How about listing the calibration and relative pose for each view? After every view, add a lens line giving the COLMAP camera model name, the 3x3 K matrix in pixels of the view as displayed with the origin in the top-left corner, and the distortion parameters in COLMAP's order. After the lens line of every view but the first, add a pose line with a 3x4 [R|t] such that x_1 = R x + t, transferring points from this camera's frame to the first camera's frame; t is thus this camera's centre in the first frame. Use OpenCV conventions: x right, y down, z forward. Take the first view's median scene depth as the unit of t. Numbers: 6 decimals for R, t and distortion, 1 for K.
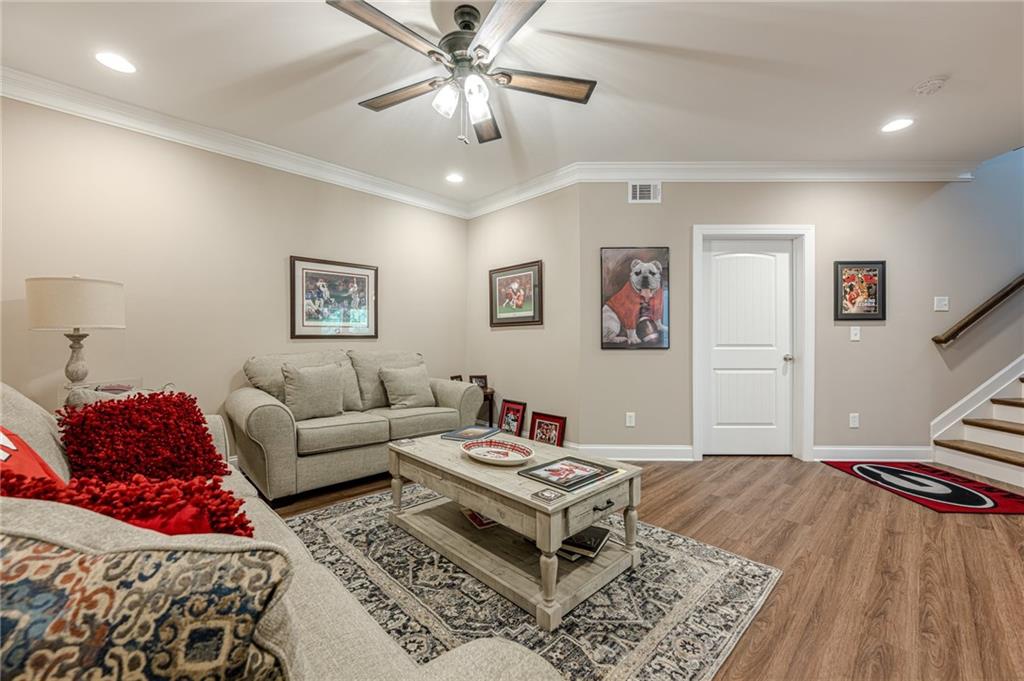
lens RADIAL K [[404.0, 0, 512.1], [0, 404.0, 347.1], [0, 0, 1]] dist [-0.000773, -0.000063]
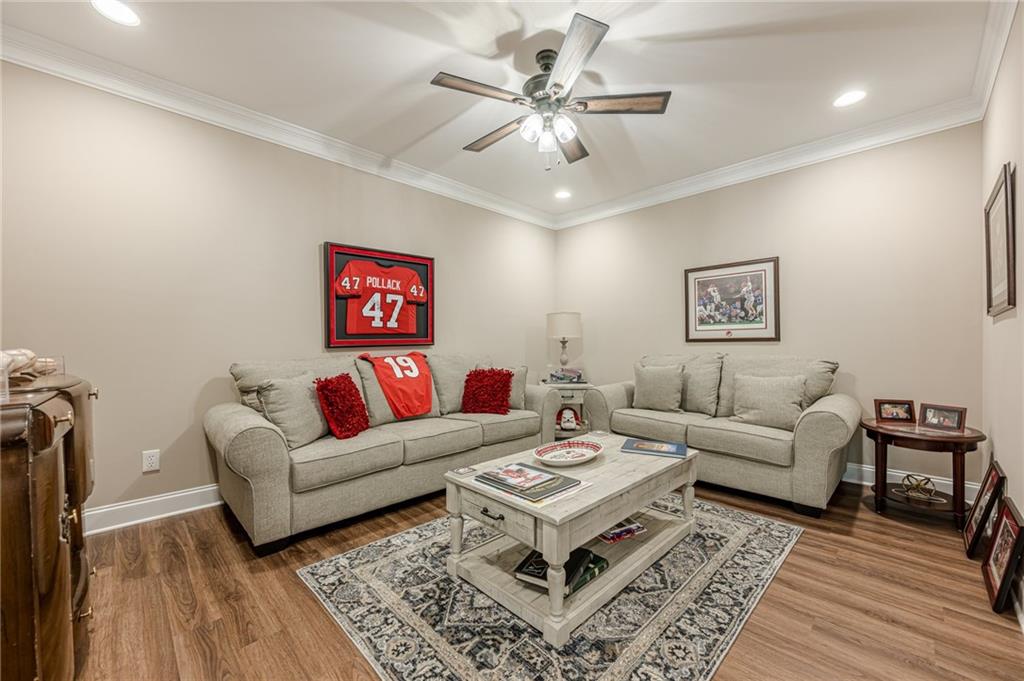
lens RADIAL K [[395.1, 0, 514.1], [0, 395.1, 349.3], [0, 0, 1]] dist [0.000108, 0.000043]
pose [[0.015972, 0.011881, -0.999802, 0.557112], [-0.014944, 0.999821, 0.011643, -0.006171], [0.999761, 0.014755, 0.016147, 0.492808]]
